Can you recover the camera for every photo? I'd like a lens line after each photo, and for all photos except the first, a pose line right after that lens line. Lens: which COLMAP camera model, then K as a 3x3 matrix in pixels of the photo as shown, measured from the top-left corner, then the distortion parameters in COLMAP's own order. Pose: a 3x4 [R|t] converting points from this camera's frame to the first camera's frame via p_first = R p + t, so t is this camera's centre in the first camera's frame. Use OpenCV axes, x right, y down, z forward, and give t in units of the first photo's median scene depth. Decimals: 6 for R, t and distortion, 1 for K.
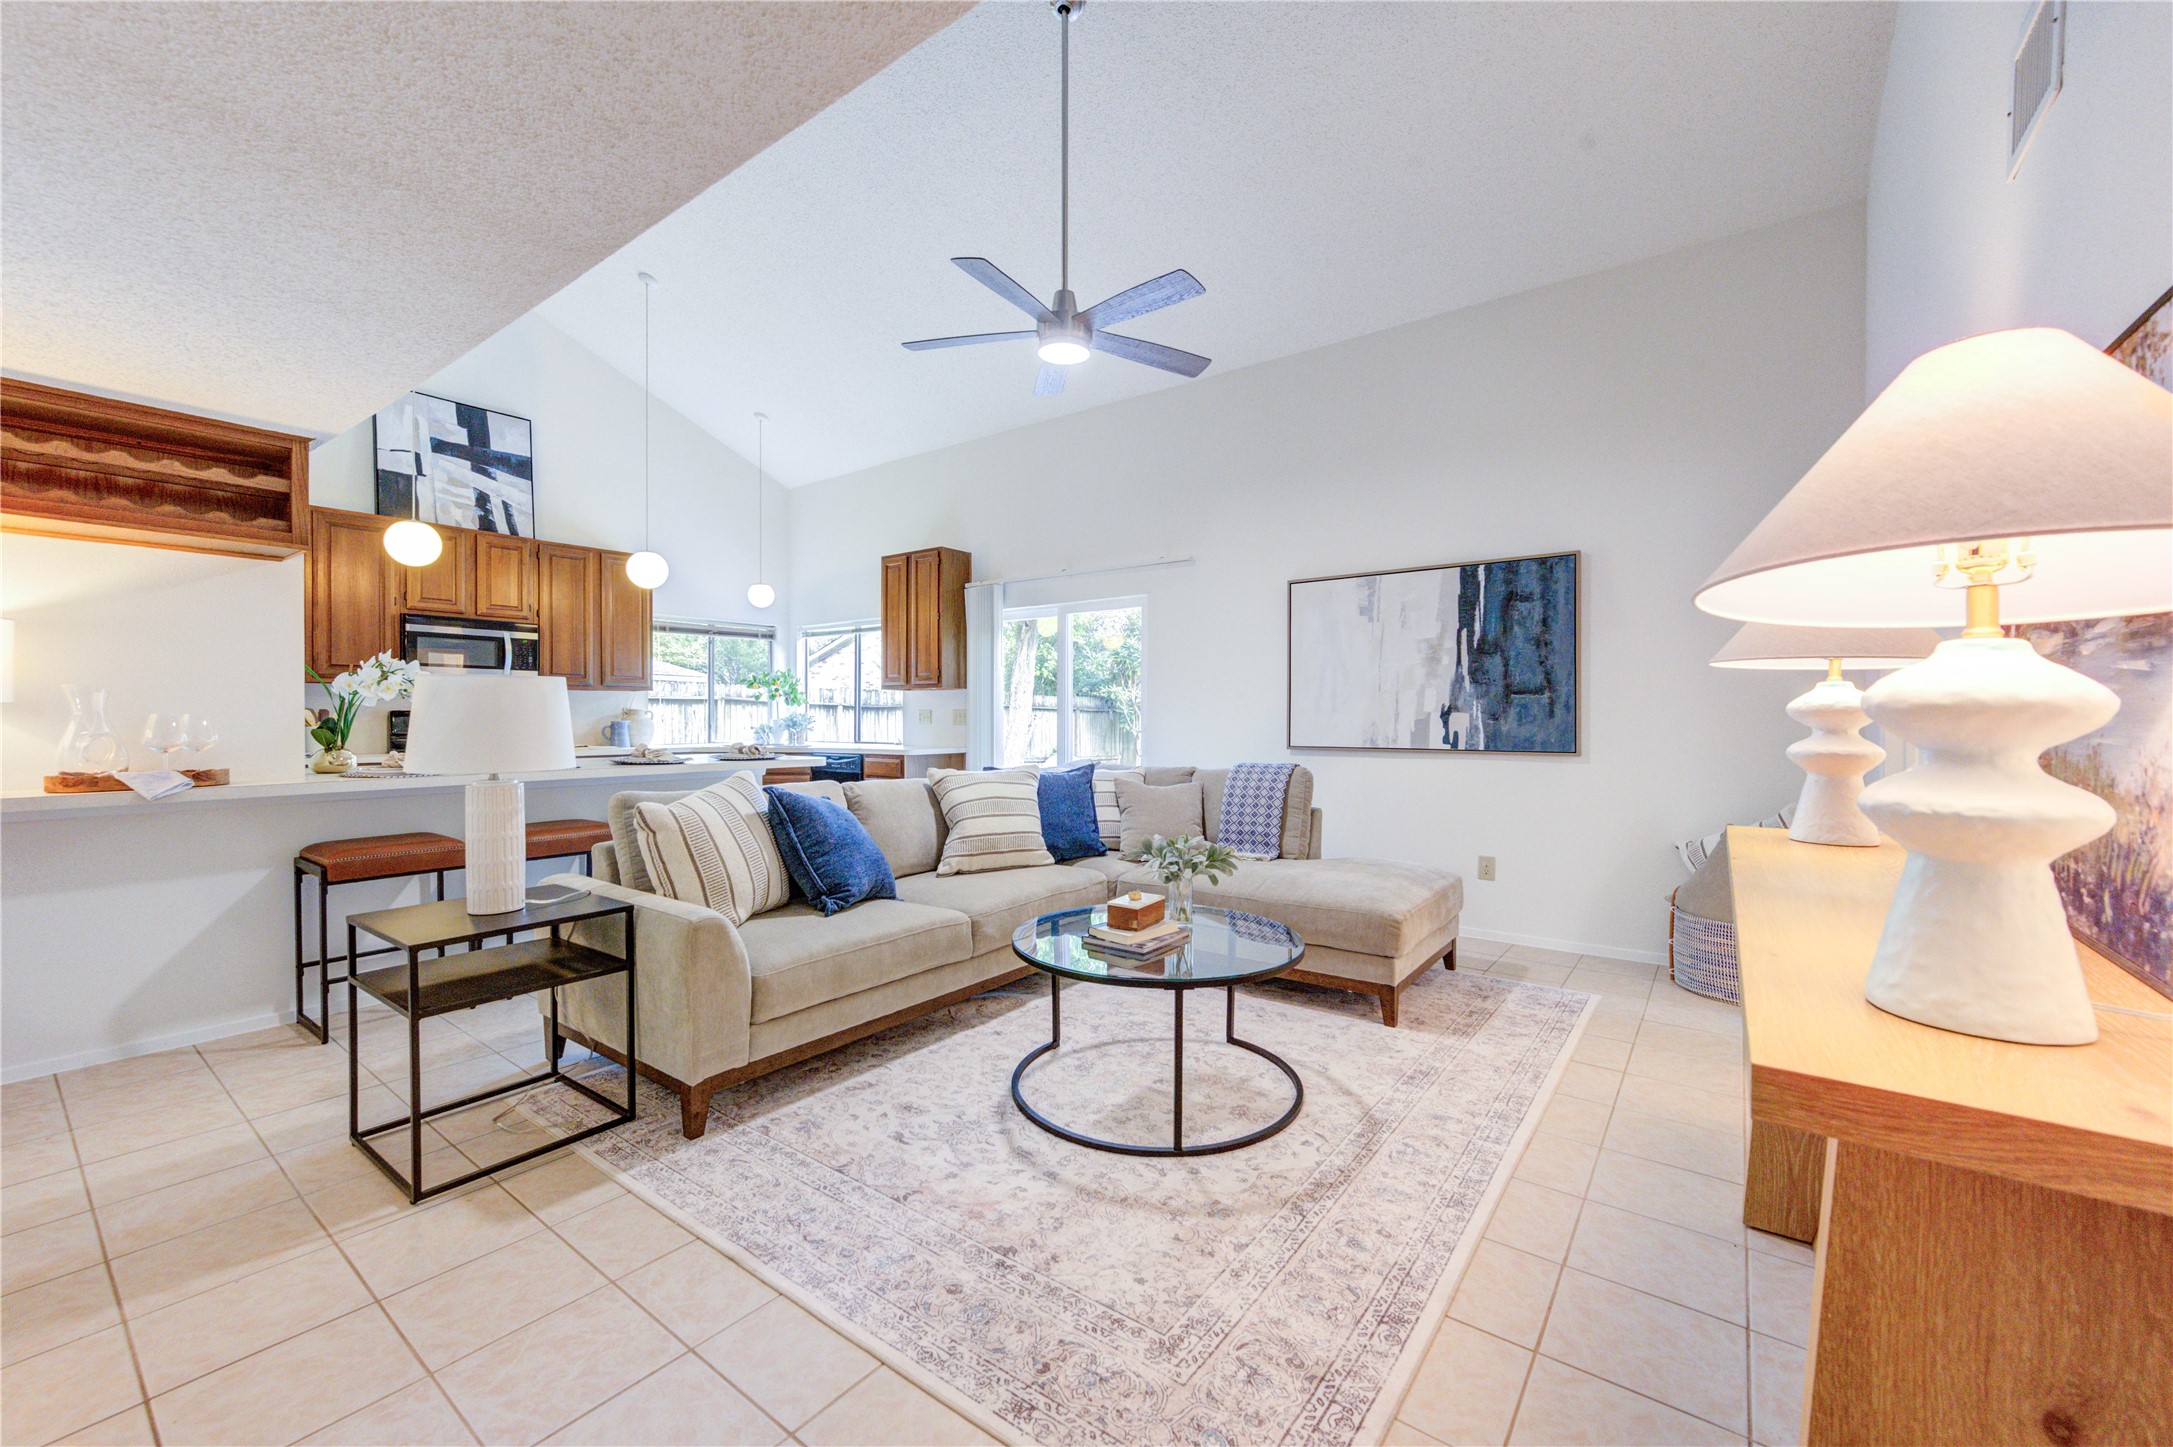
lens RADIAL K [[854.5, 0, 1092.9], [0, 854.5, 721.3], [0, 0, 1]] dist [-0.000073, 0.000647]
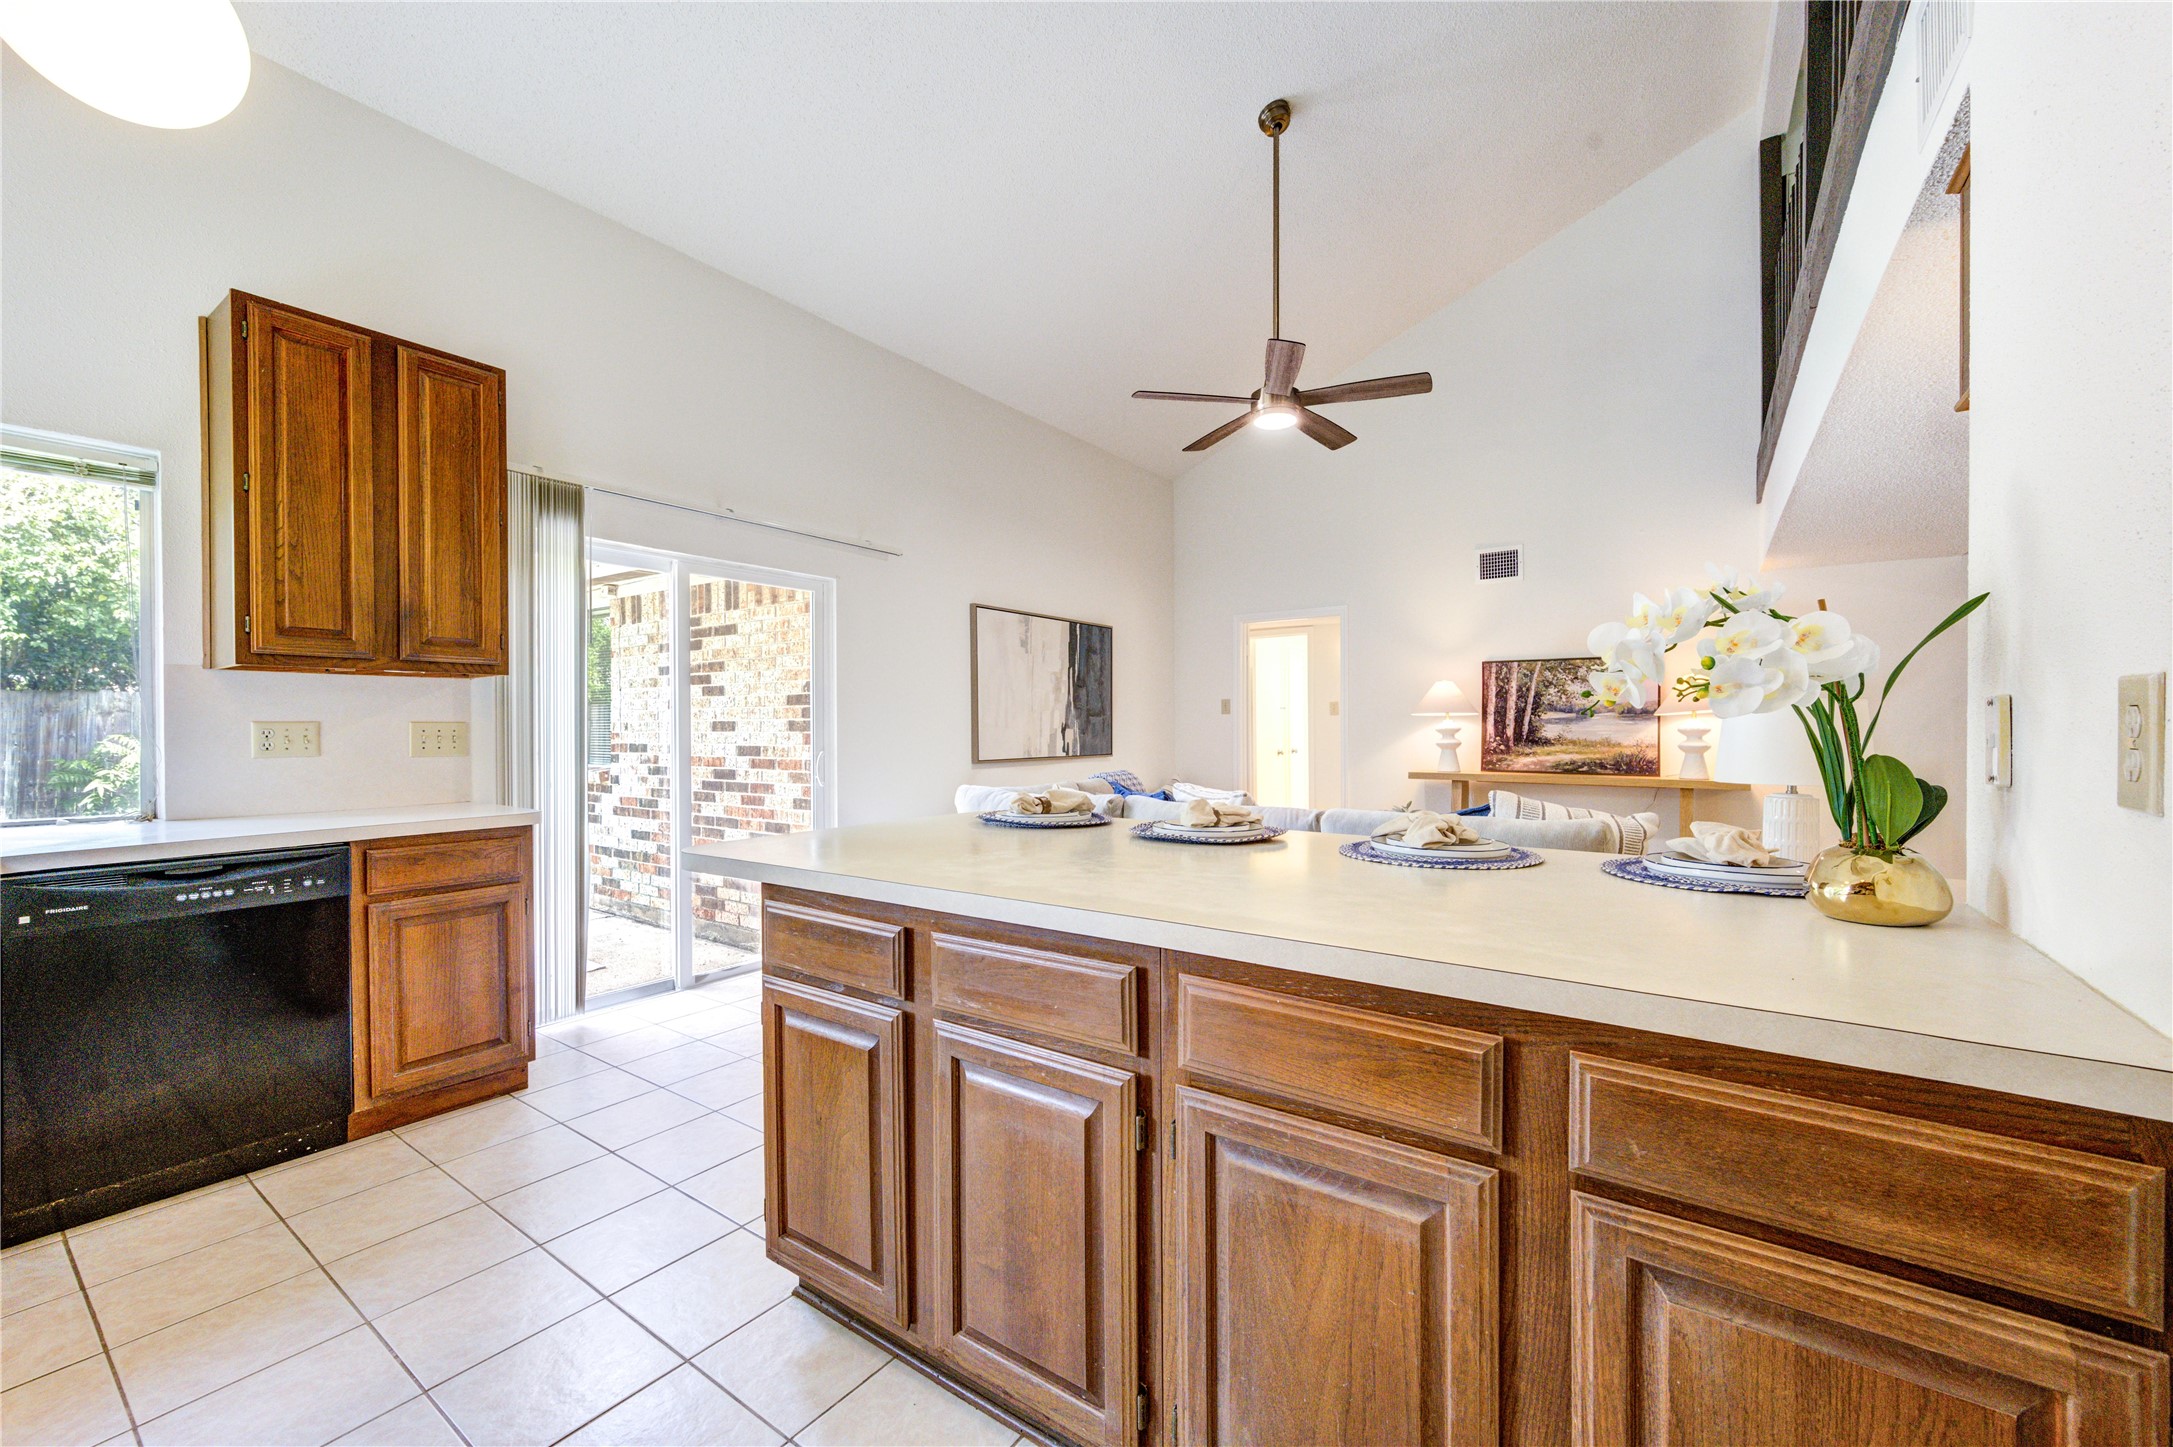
lens RADIAL K [[854.5, 0, 1095.6], [0, 854.5, 730.7], [0, 0, 1]] dist [-0.000073, 0.000647]
pose [[-0.038473, -0.001321, 0.999259, -0.912456], [0.014740, 0.999890, 0.001890, -0.009188], [-0.999151, 0.014802, -0.038449, 0.991488]]
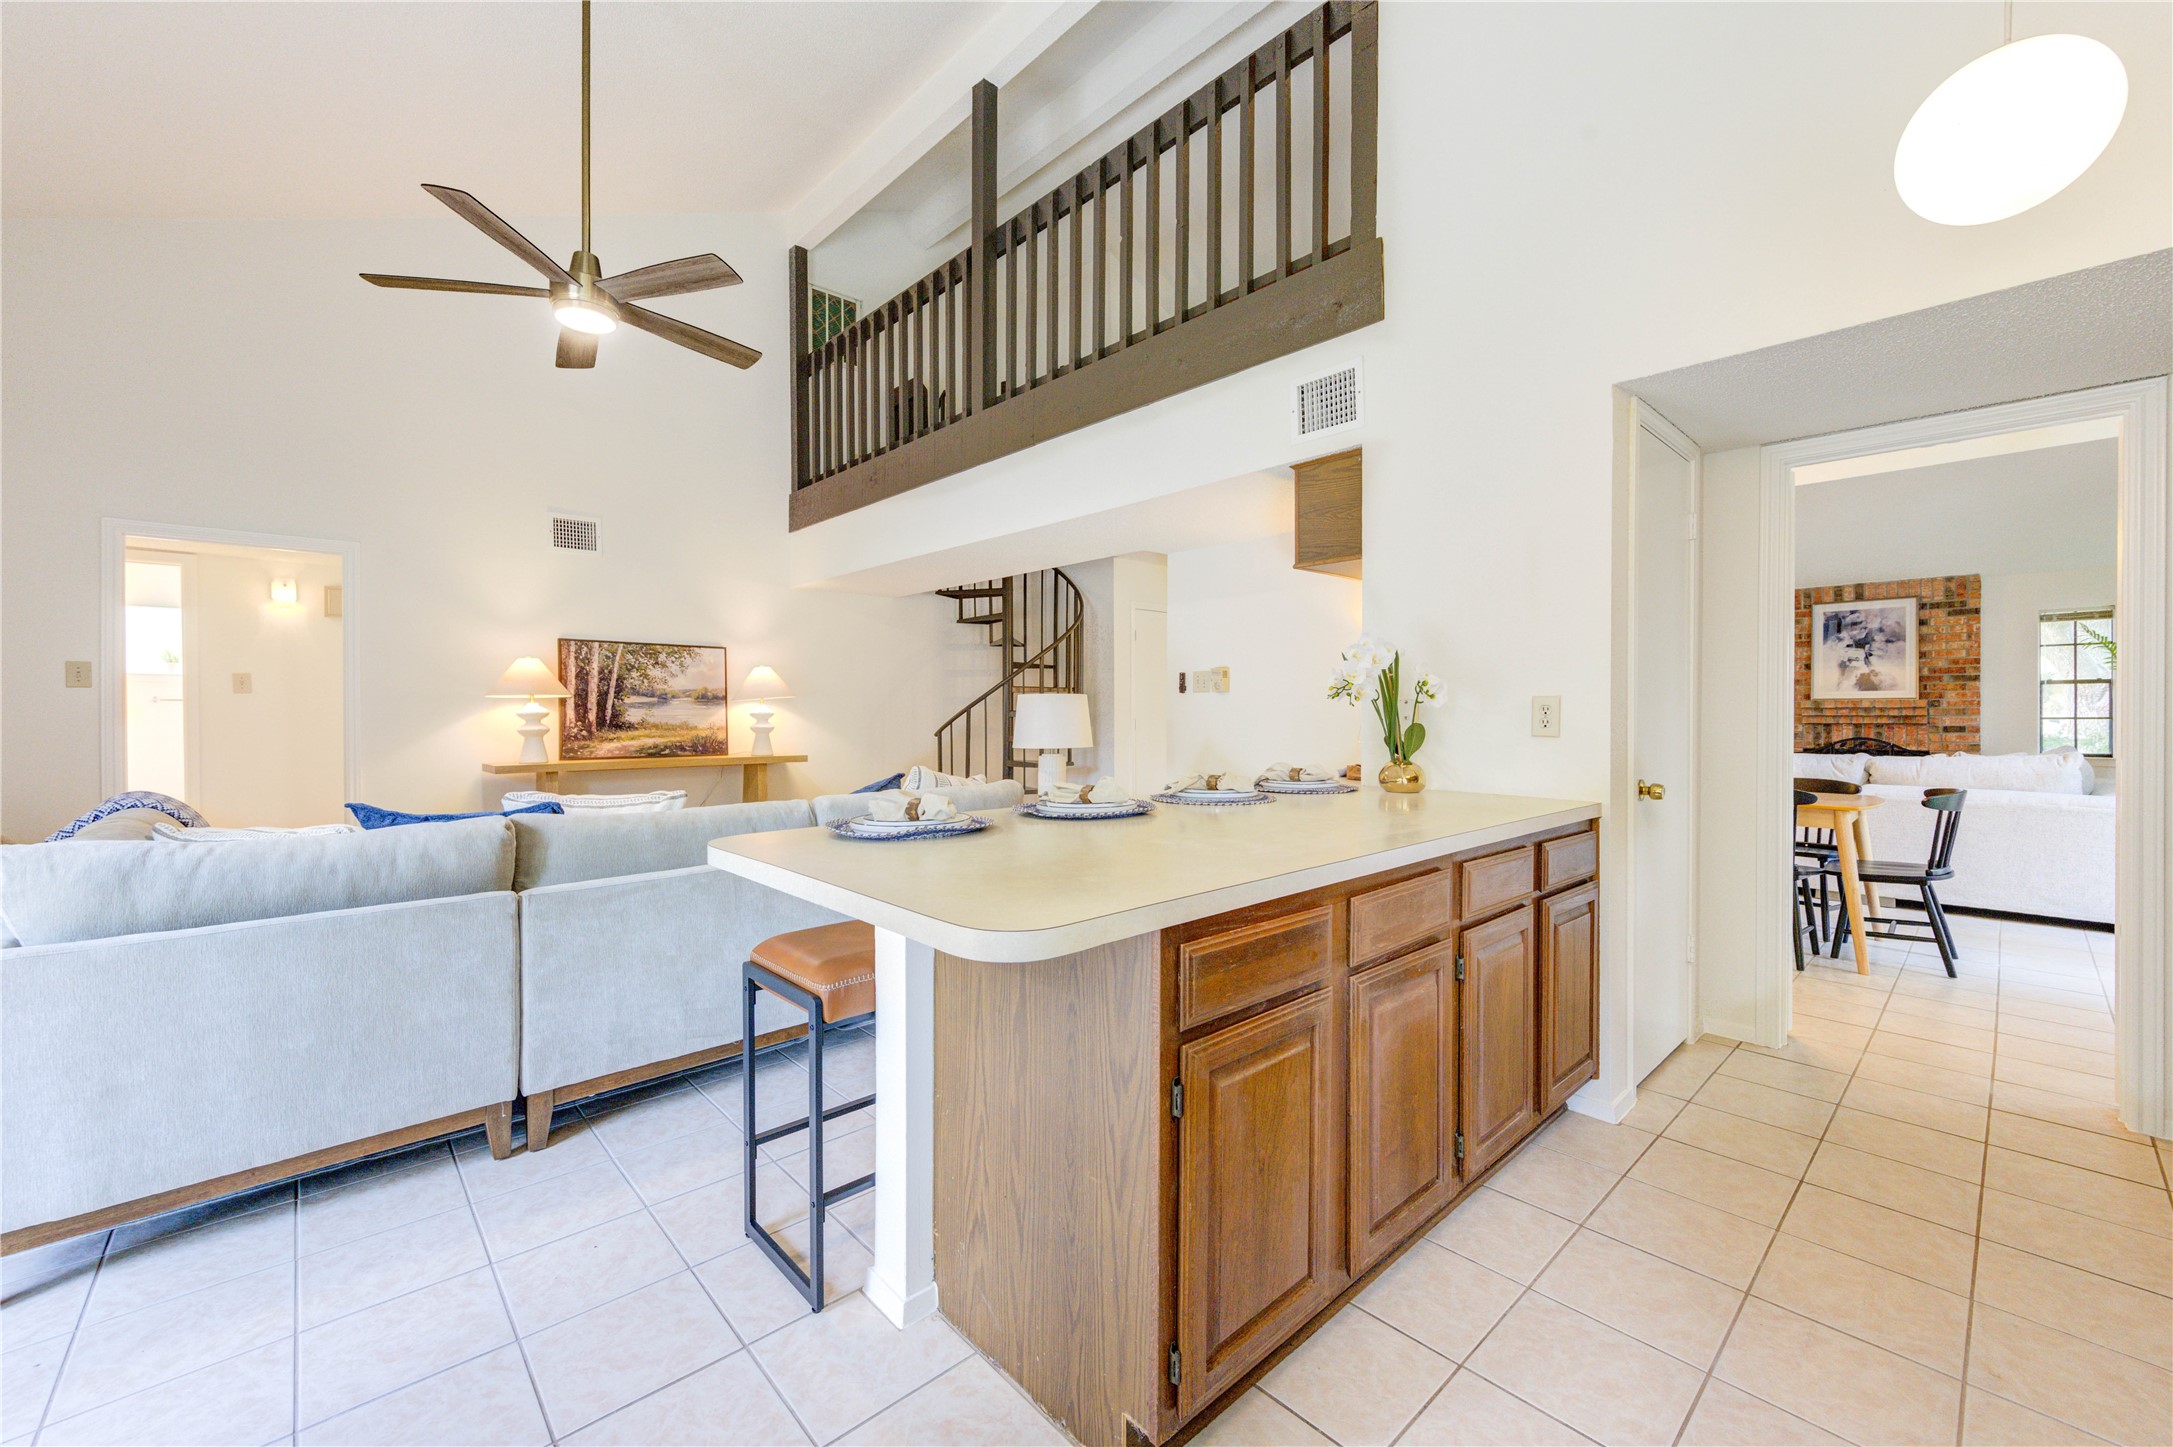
lens RADIAL K [[854.5, 0, 1102.1], [0, 854.5, 713.0], [0, 0, 1]] dist [-0.000073, 0.000647]
pose [[-0.984343, 0.001831, 0.176253, -0.518812], [0.004388, 0.999891, 0.014116, -0.015075], [-0.176208, 0.014668, -0.984244, 1.436717]]
